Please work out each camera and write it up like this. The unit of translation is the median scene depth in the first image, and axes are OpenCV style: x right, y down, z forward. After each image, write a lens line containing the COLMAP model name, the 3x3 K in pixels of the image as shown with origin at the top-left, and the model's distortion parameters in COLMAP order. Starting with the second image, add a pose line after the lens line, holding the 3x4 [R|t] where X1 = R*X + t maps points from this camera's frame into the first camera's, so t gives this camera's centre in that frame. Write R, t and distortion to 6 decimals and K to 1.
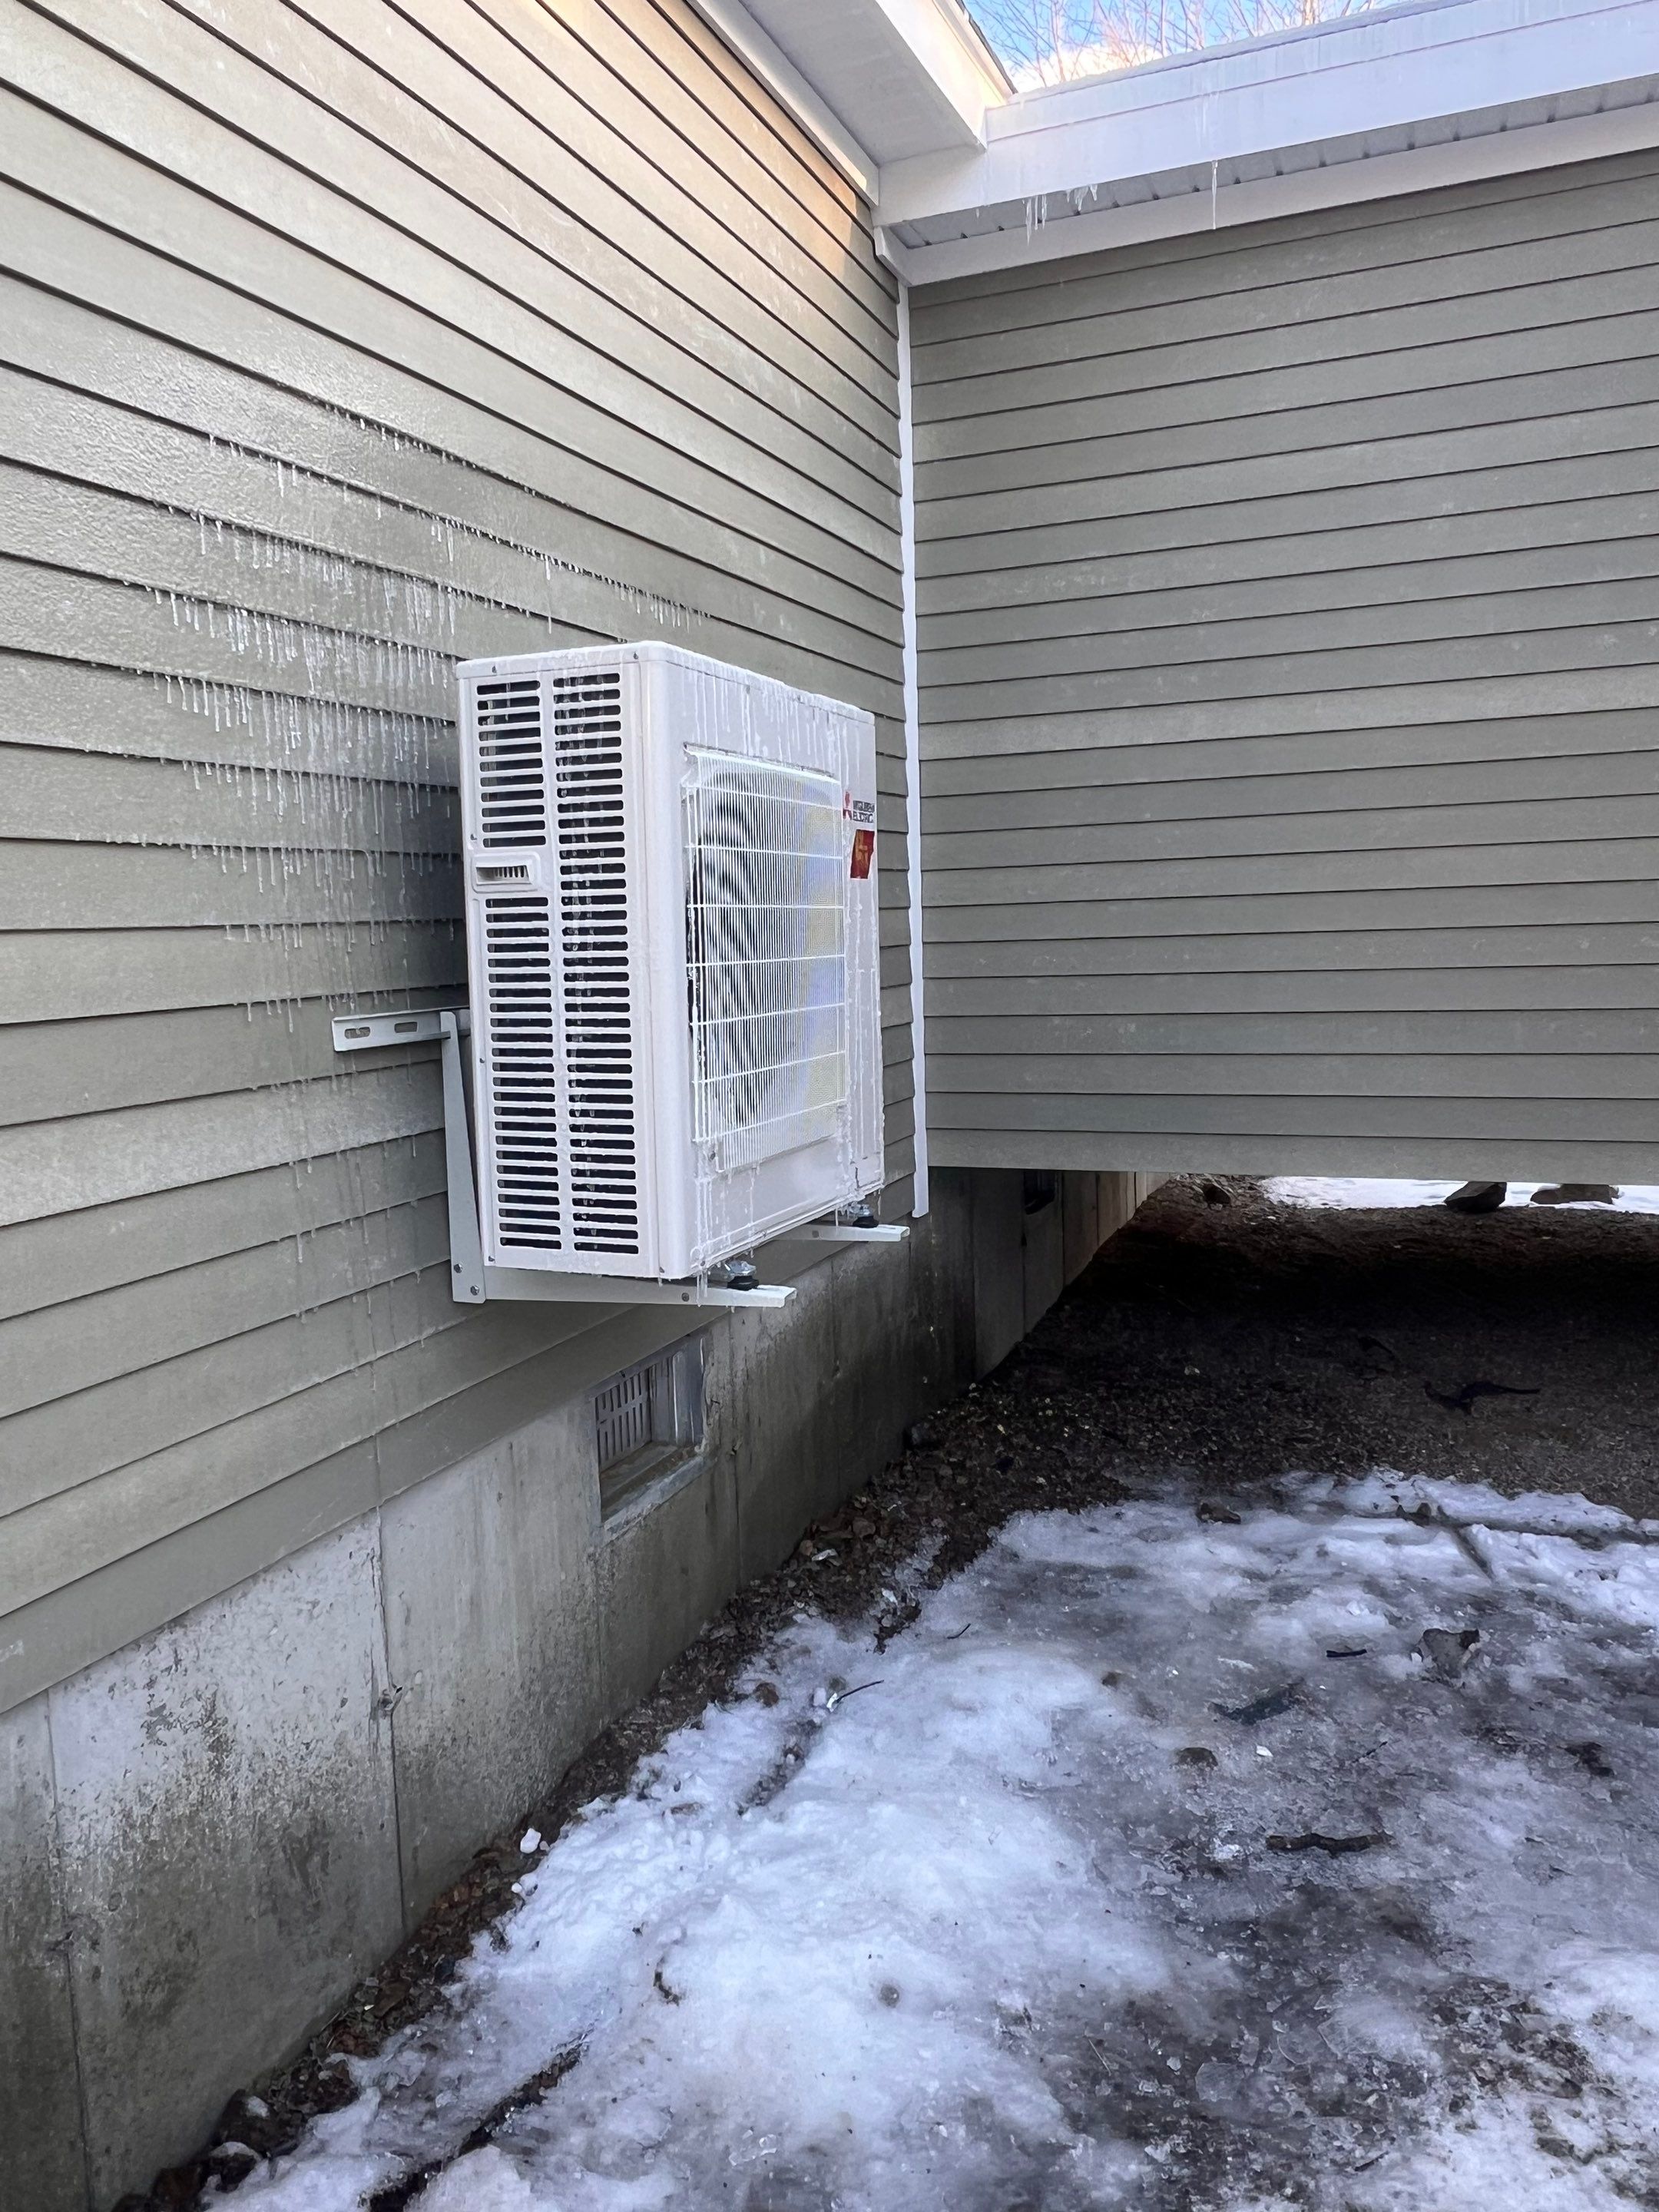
lens RADIAL K [[1700.1, 0, 817.8], [0, 1700.1, 1105.9], [0, 0, 1]] dist [0.009199, -0.010004]
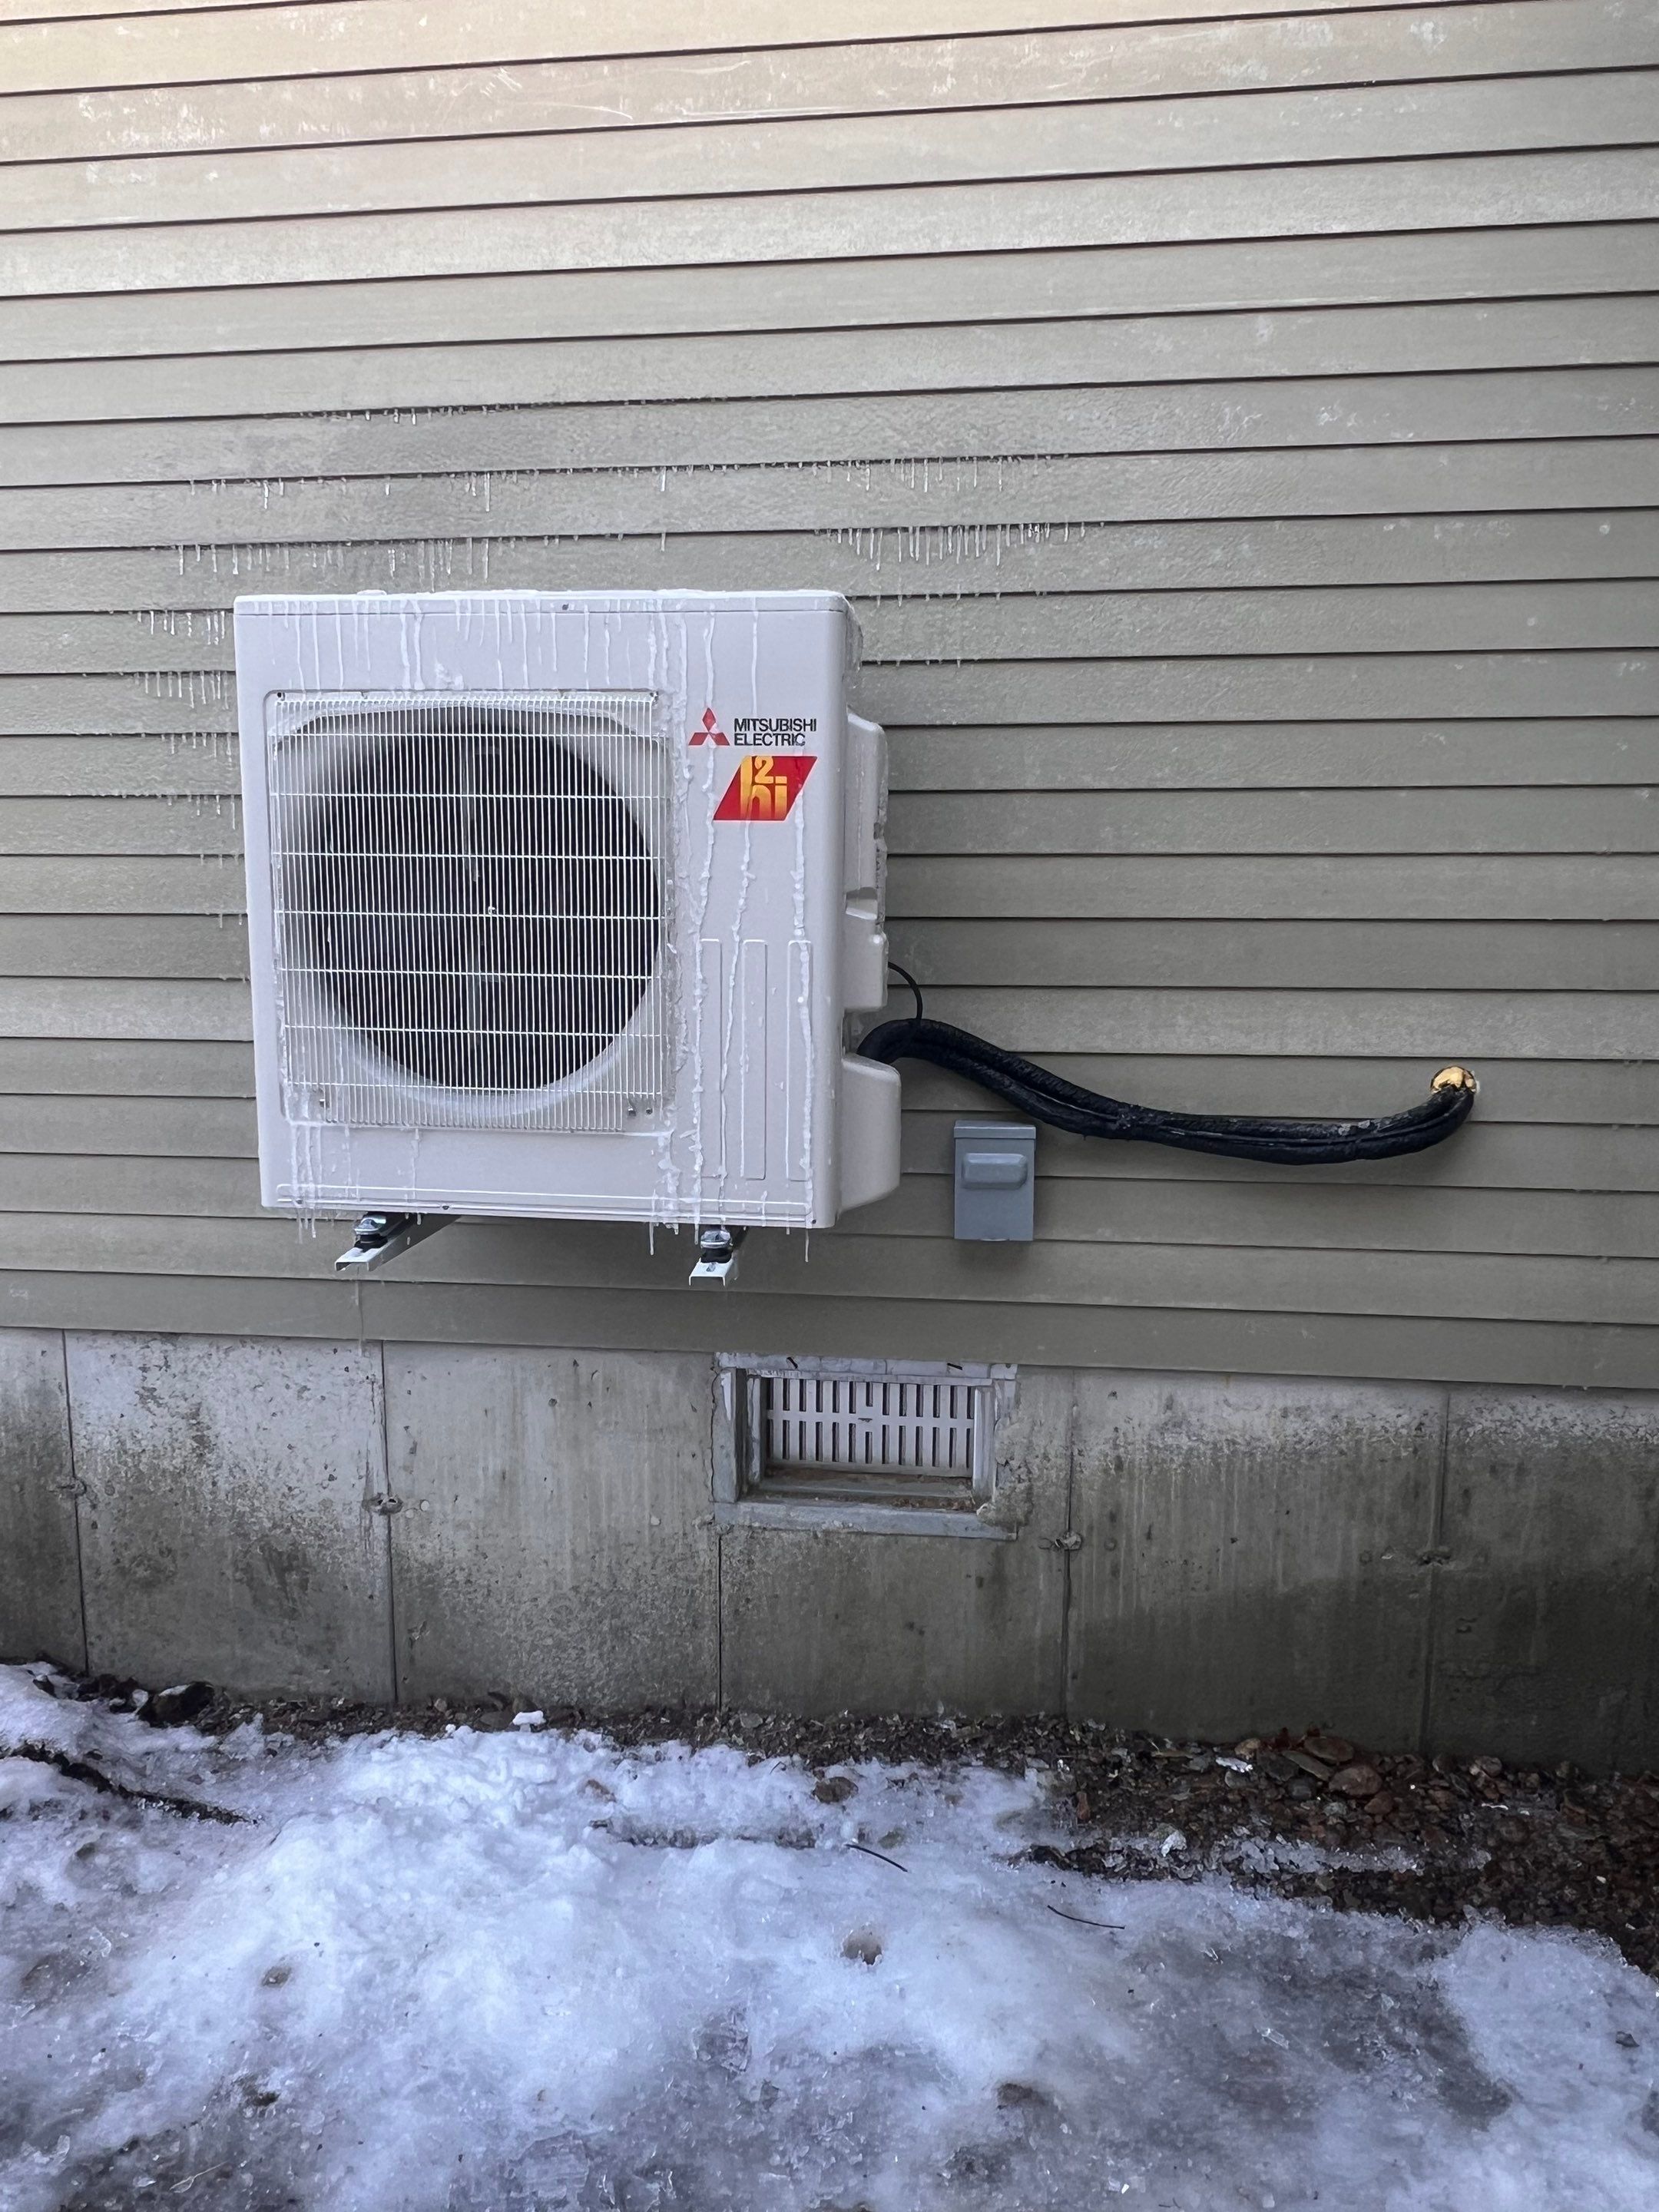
lens RADIAL K [[1700.1, 0, 820.5], [0, 1700.1, 1107.8], [0, 0, 1]] dist [0.009199, -0.010004]
pose [[0.226102, 0.185308, -0.956315, 0.905461], [-0.113541, 0.980060, 0.163064, -0.154727], [0.967464, 0.071712, 0.242634, 0.973800]]
